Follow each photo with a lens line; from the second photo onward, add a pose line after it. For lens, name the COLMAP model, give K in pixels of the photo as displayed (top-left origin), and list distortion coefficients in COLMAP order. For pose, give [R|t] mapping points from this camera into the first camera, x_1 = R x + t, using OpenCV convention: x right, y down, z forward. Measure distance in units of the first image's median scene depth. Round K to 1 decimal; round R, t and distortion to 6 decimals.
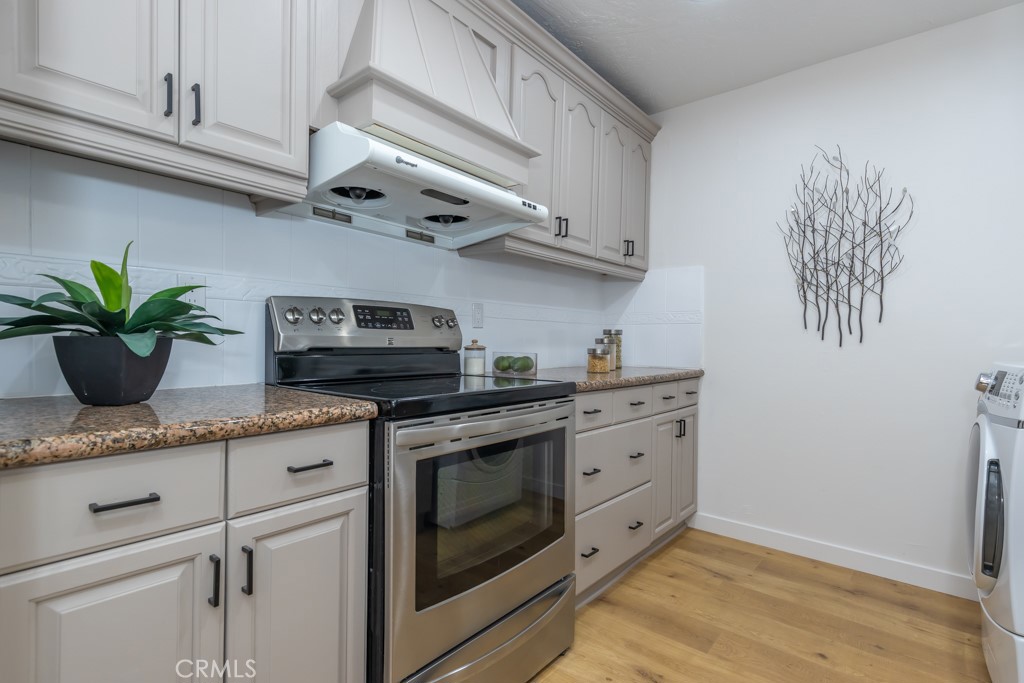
lens RADIAL K [[488.3, 0, 515.8], [0, 488.3, 346.8], [0, 0, 1]] dist [0.006282, -0.000146]
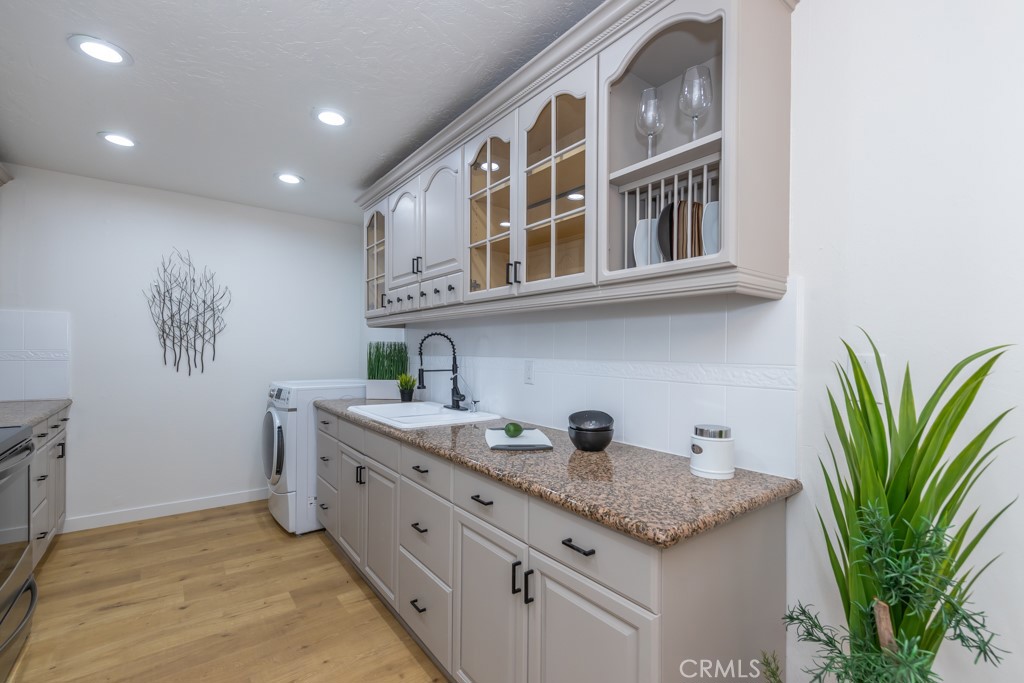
lens RADIAL K [[466.7, 0, 520.8], [0, 466.7, 350.9], [0, 0, 1]] dist [0.011317, -0.000202]
pose [[0.218352, -0.017182, 0.975719, -0.633114], [0.001316, 0.999849, 0.017313, -0.112147], [-0.975869, -0.002496, 0.218341, -0.416472]]
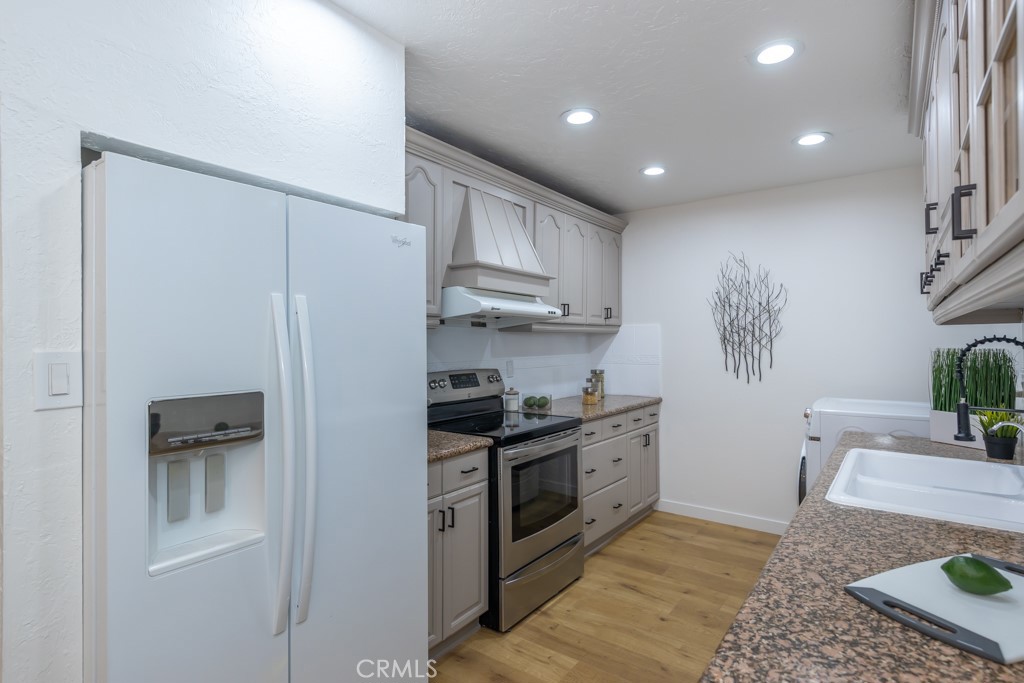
lens RADIAL K [[528.9, 0, 508.5], [0, 528.9, 337.7], [0, 0, 1]] dist [-0.001503, 0.004225]
pose [[0.998181, -0.017964, 0.057550, -0.177142], [0.018719, 0.999745, -0.012607, -0.142352], [-0.057308, 0.013661, 0.998263, -0.623873]]
